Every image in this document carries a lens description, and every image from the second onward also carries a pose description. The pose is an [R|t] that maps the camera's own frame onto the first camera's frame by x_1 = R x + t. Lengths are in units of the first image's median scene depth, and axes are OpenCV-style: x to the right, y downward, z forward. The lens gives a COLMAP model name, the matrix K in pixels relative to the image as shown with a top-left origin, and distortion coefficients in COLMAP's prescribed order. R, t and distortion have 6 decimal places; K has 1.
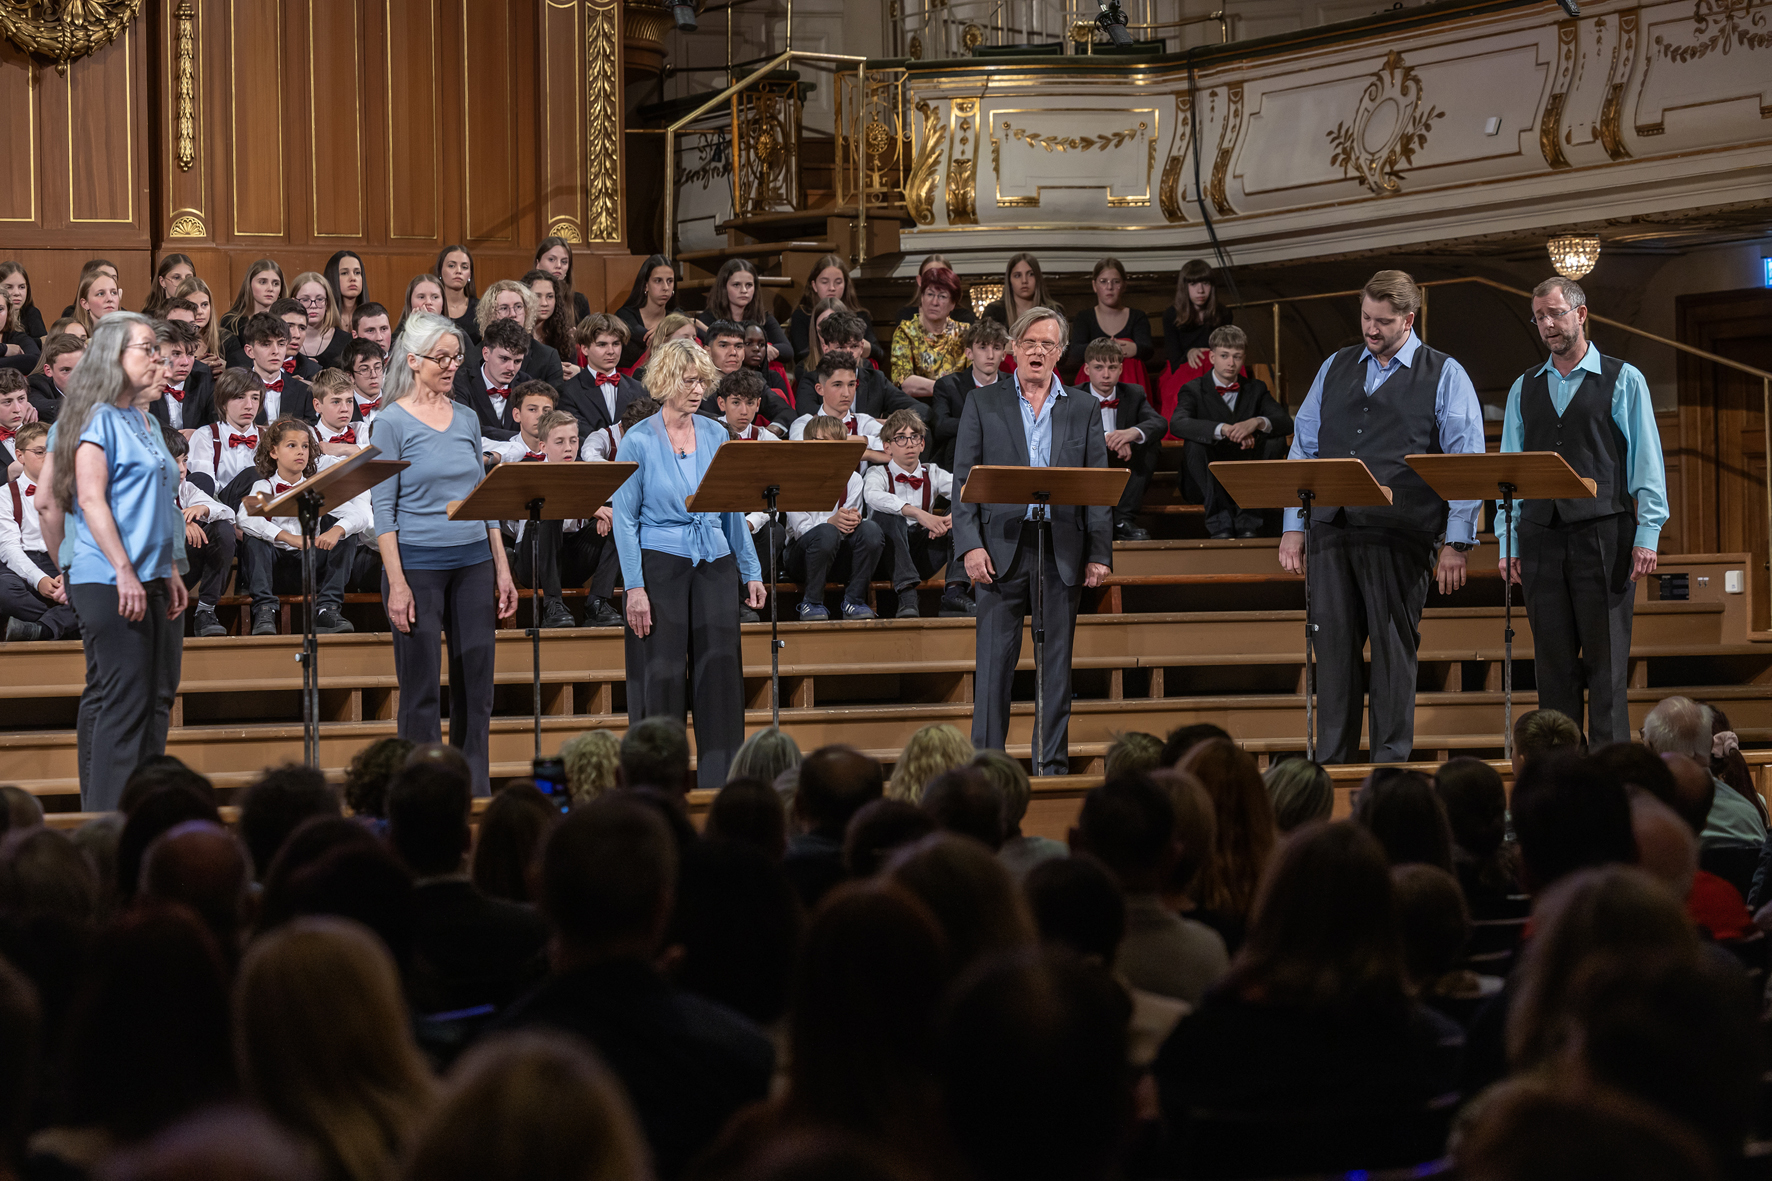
lens RADIAL K [[6822.3, 0, 885.0], [0, 6822.3, 591.8], [0, 0, 1]] dist [0.192955, 1.035330]
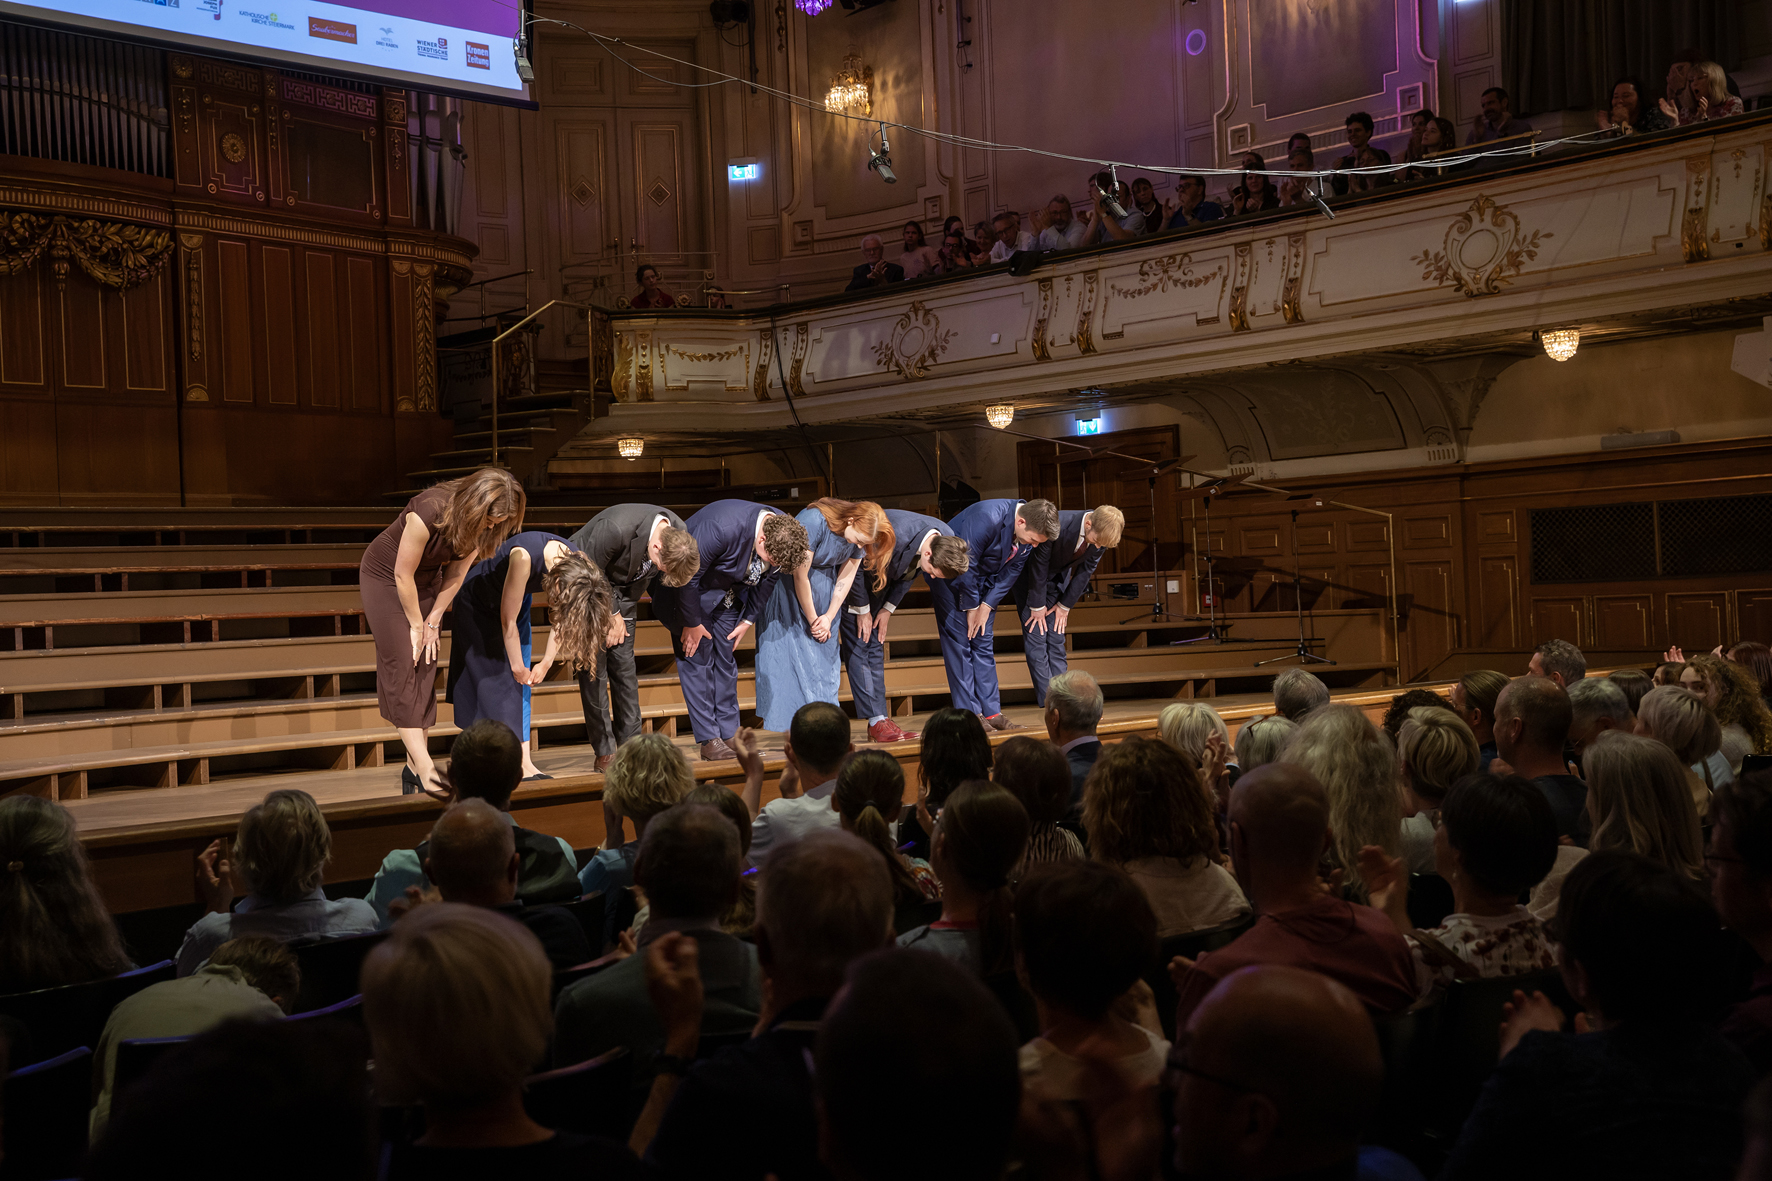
lens RADIAL K [[2364.6, 0, 886.0], [0, 2364.6, 590.5], [0, 0, 1]] dist [0.203591, 0.027828]
pose [[0.945839, -0.018128, 0.324128, -0.140033], [0.021686, 0.999738, -0.007366, 0.002440], [-0.323910, 0.013996, 0.945984, 0.407850]]
